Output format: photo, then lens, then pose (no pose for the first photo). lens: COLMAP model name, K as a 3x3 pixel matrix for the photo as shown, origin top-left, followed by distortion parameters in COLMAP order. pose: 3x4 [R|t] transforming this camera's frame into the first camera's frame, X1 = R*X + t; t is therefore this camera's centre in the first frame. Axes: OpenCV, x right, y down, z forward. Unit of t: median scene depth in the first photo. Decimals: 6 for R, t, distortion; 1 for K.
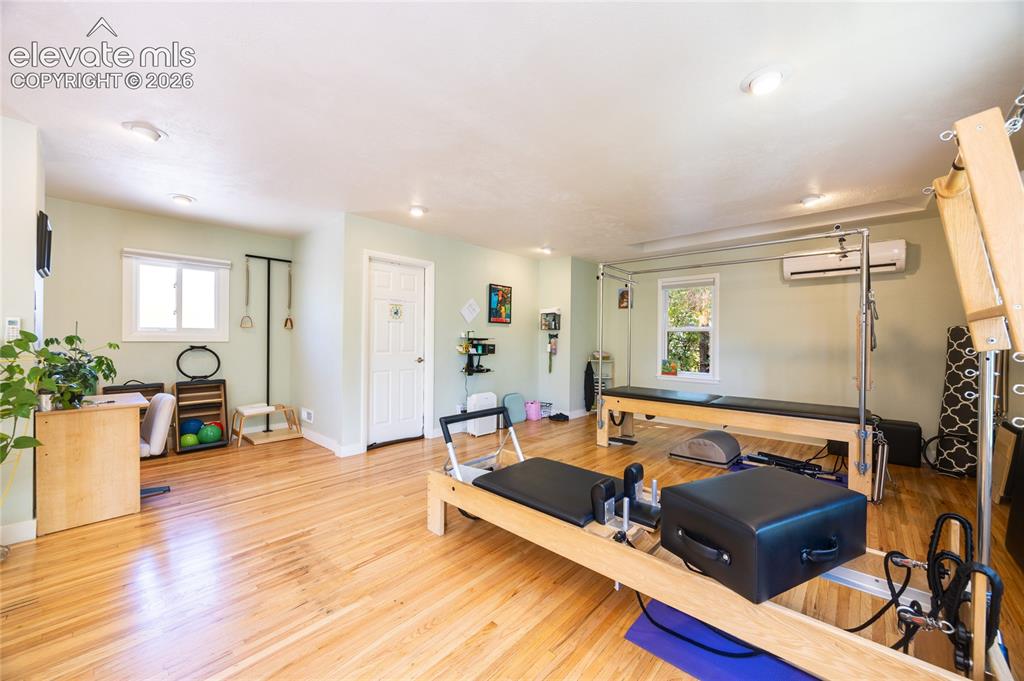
lens RADIAL K [[393.0, 0, 510.5], [0, 393.0, 339.8], [0, 0, 1]] dist [-0.000657, -0.000052]
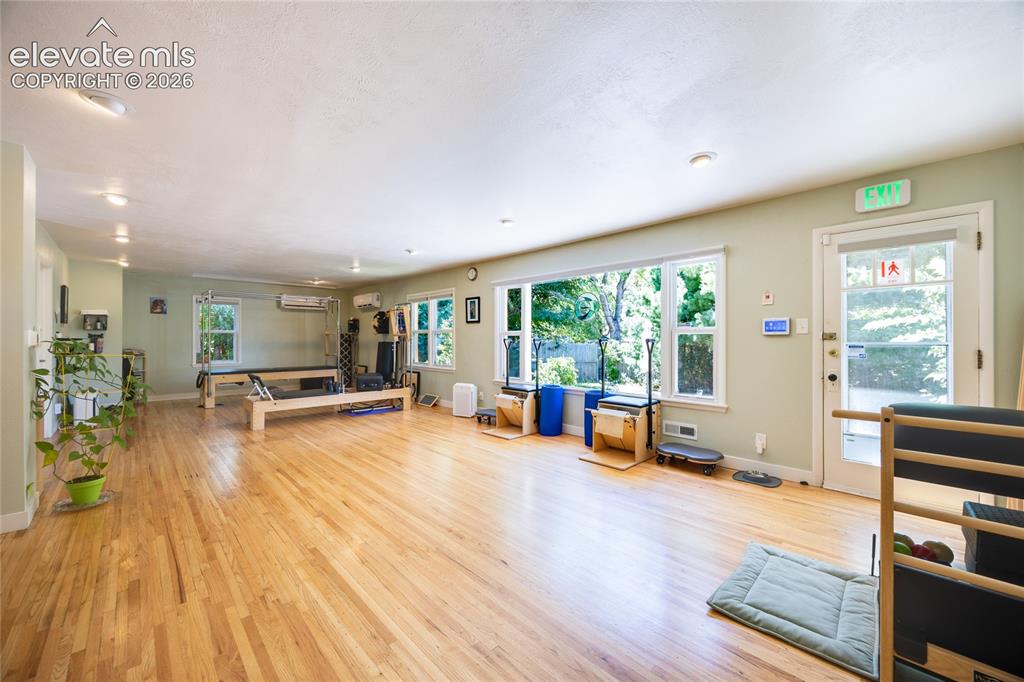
lens RADIAL K [[393.0, 0, 510.6], [0, 393.0, 339.4], [0, 0, 1]] dist [-0.000657, -0.000052]
pose [[0.044460, -0.005616, 0.998995, -1.052892], [0.004793, 0.999974, 0.005408, -0.000927], [-0.999000, 0.004547, 0.044486, -0.197258]]
